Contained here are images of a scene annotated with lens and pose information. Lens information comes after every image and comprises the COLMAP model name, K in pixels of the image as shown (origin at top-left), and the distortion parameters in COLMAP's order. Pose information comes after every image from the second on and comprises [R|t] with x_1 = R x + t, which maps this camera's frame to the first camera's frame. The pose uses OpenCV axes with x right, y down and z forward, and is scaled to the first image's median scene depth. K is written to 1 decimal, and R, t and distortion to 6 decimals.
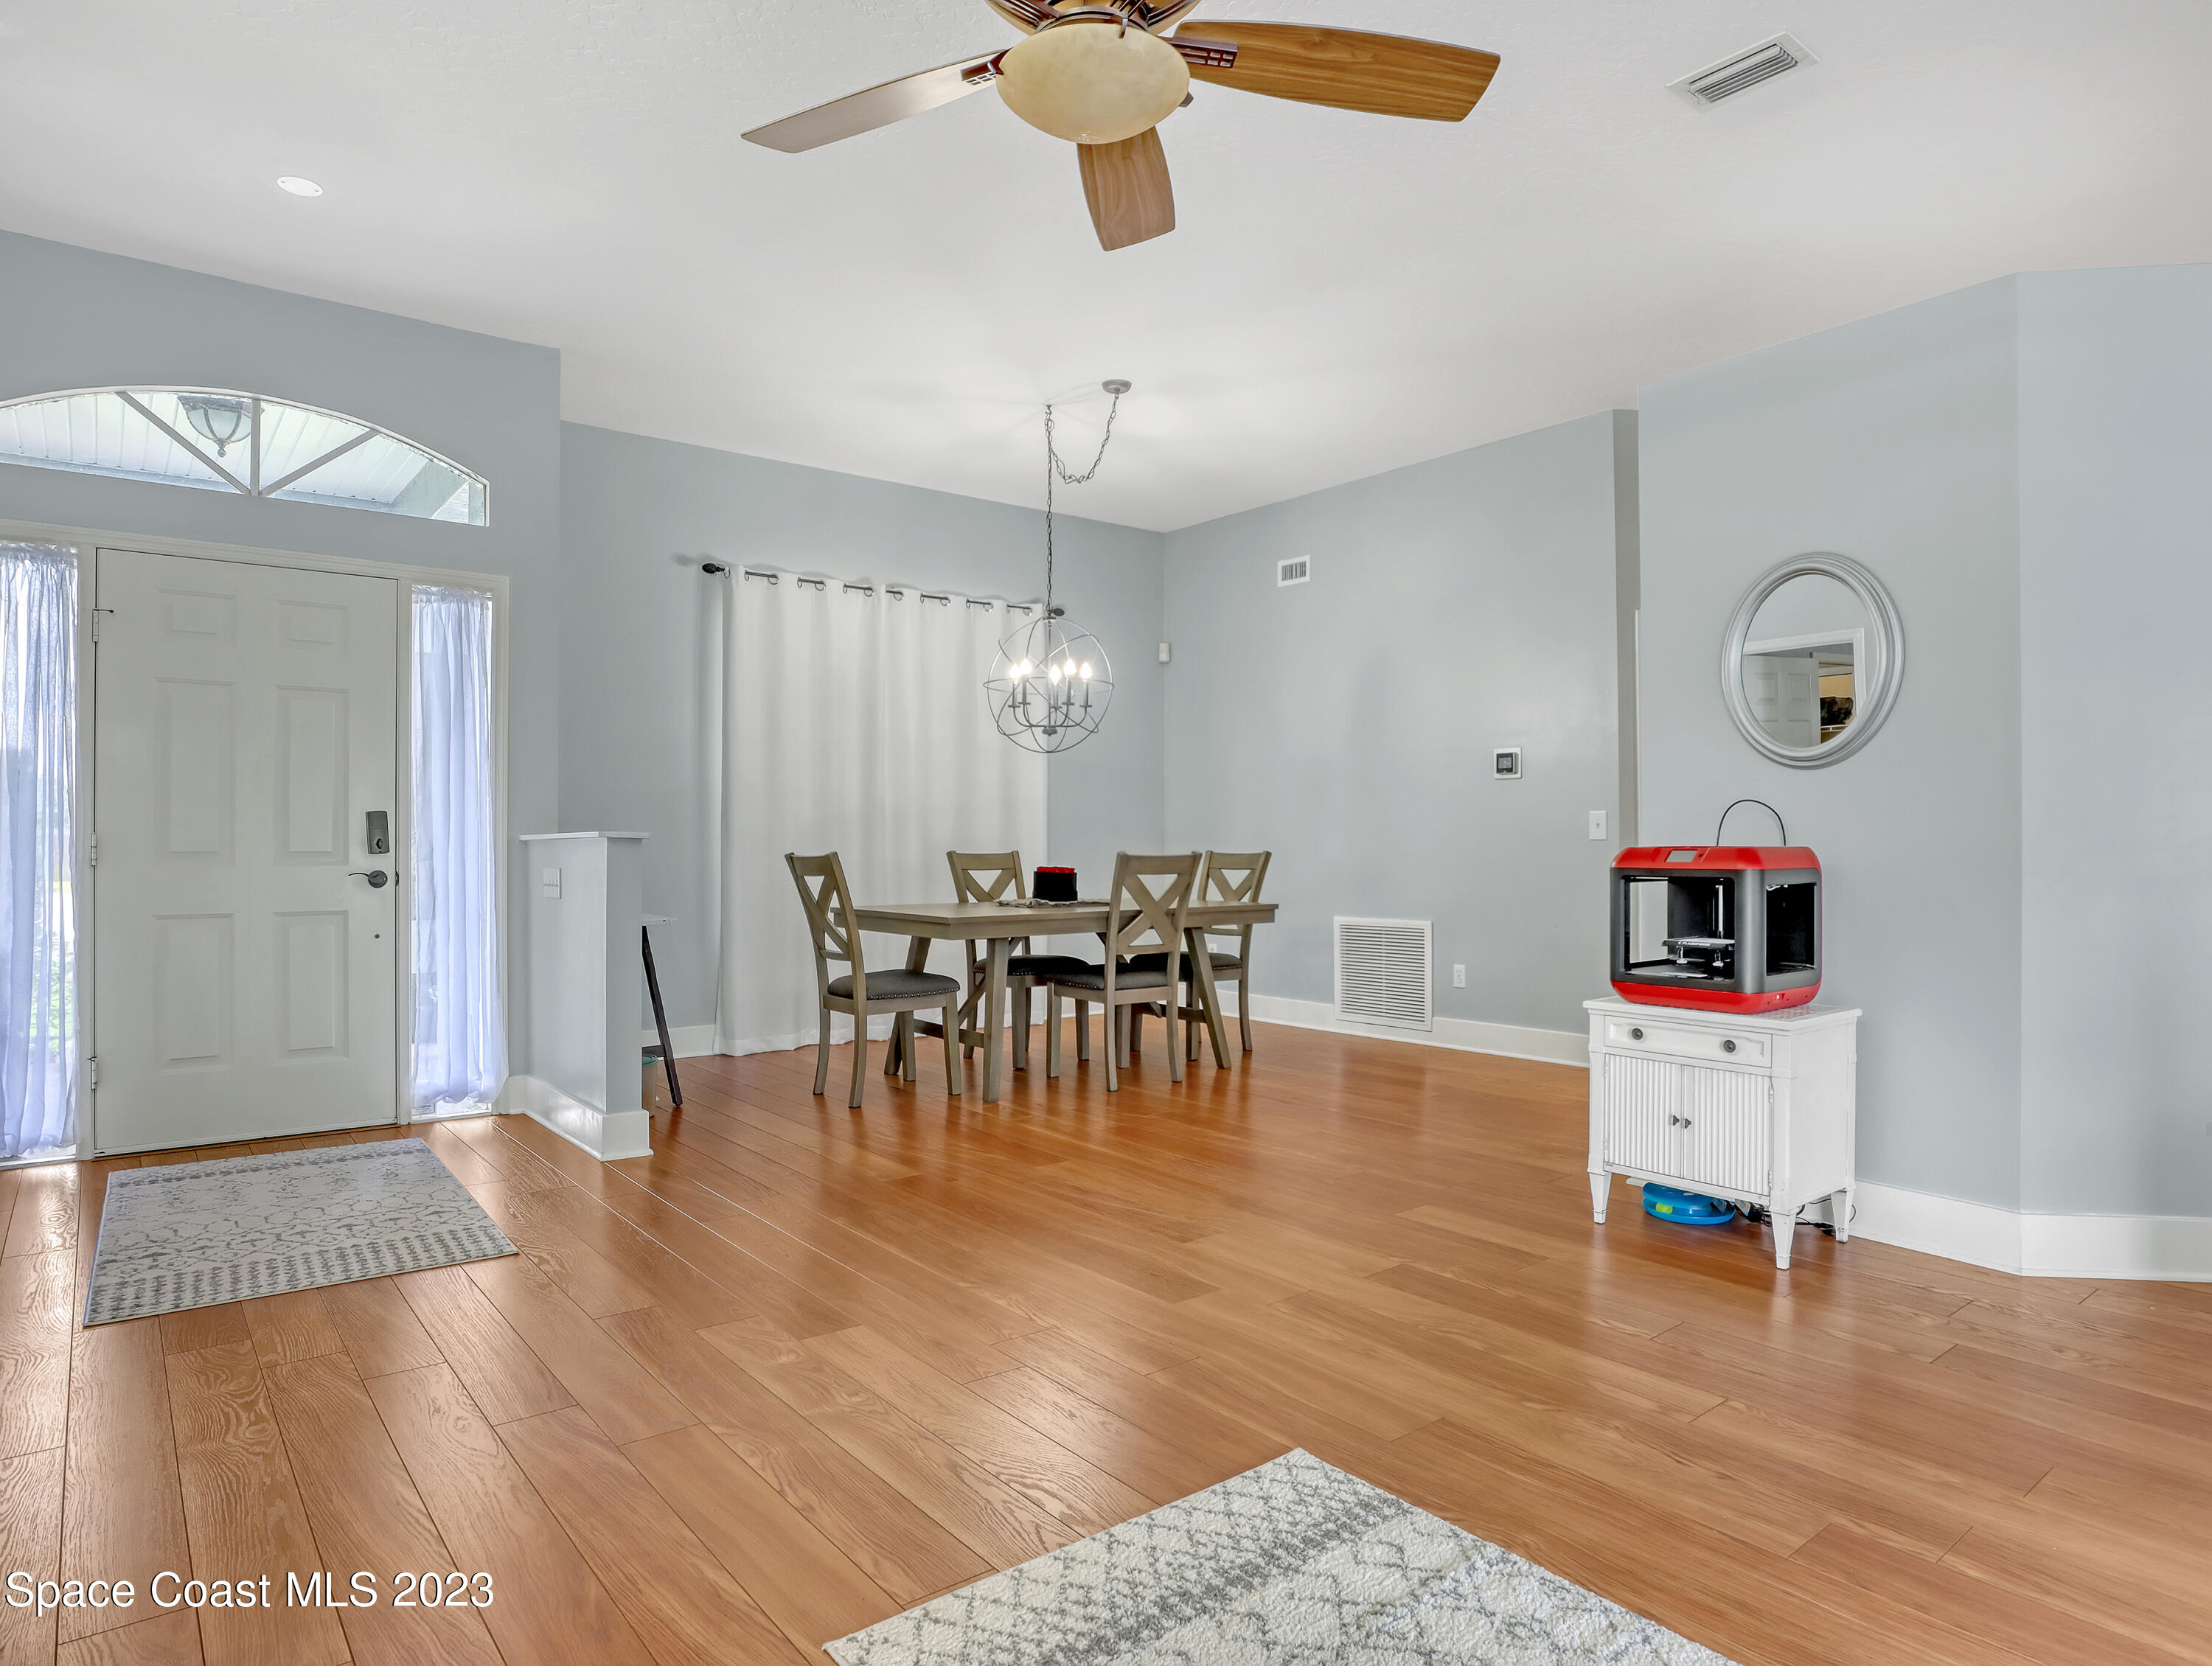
lens RADIAL K [[1296.9, 0, 1106.0], [0, 1296.9, 833.0], [0, 0, 1]] dist [-0.046085, 0.021759]
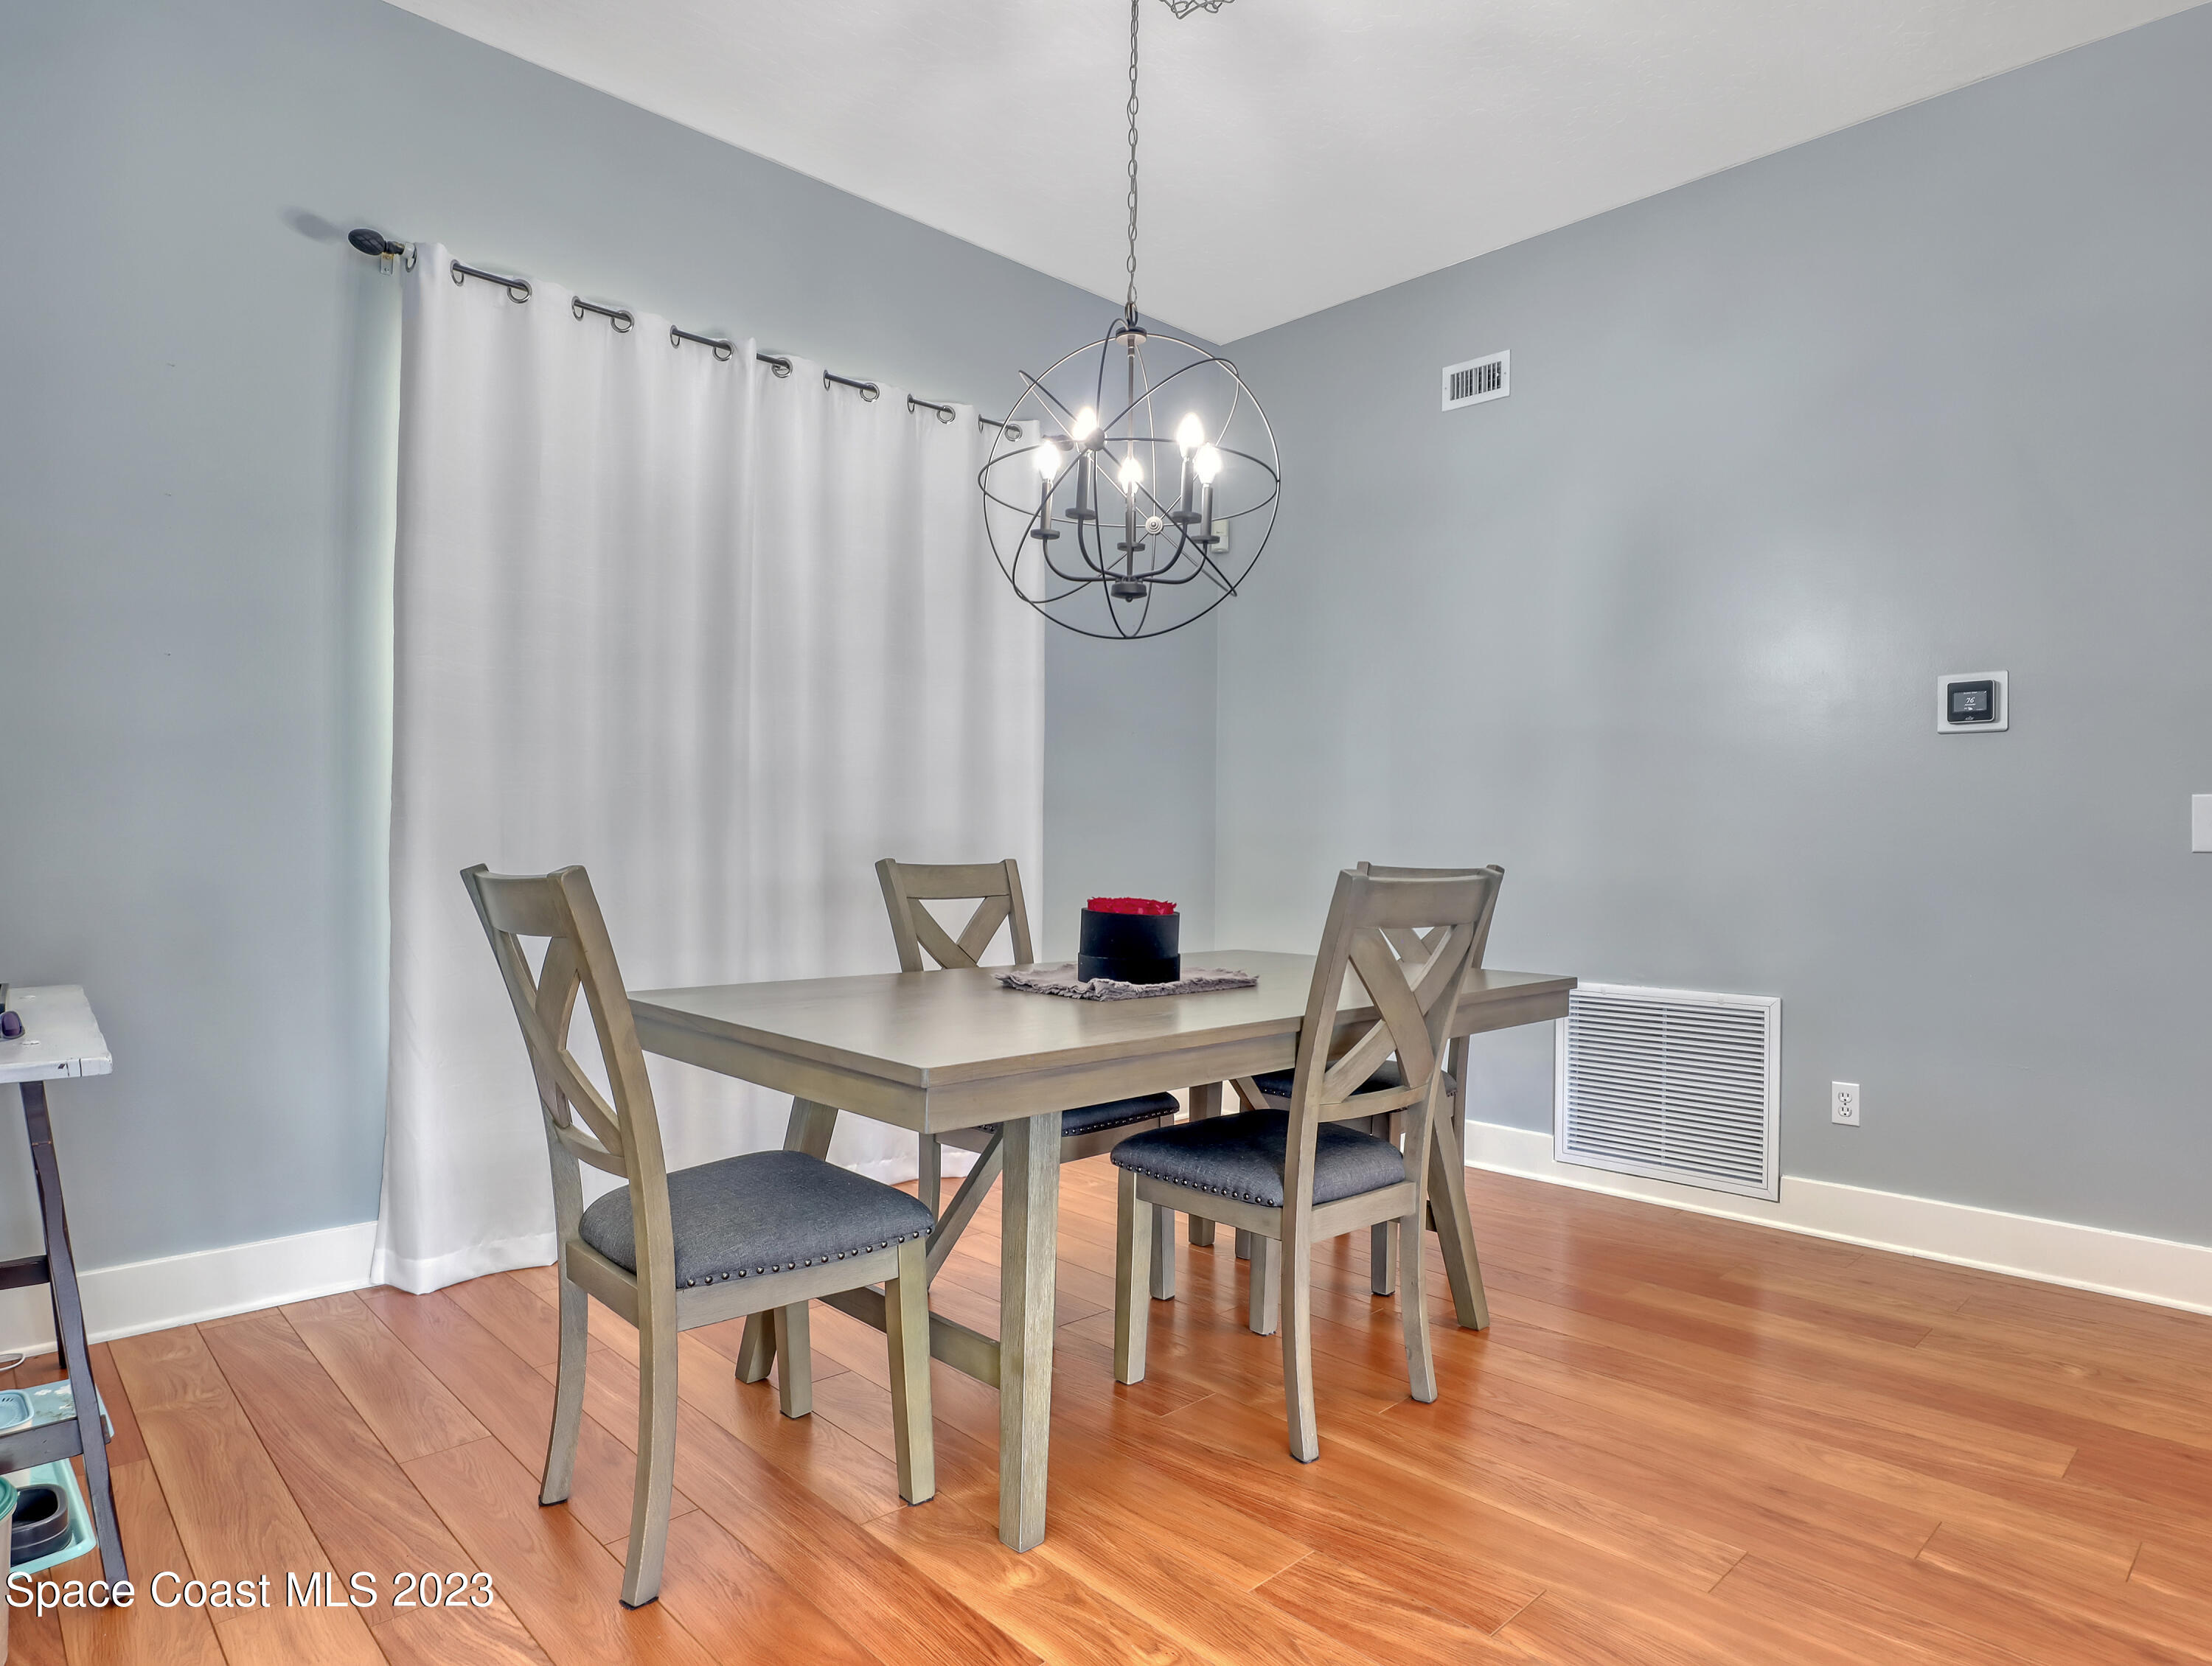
lens RADIAL K [[1296.9, 0, 1106.0], [0, 1296.9, 833.0], [0, 0, 1]] dist [-0.046085, 0.021759]
pose [[0.995891, 0.011938, 0.089773, -0.080381], [-0.012026, 0.999928, 0.000443, 0.002590], [-0.089761, -0.001521, 0.995962, 0.507794]]
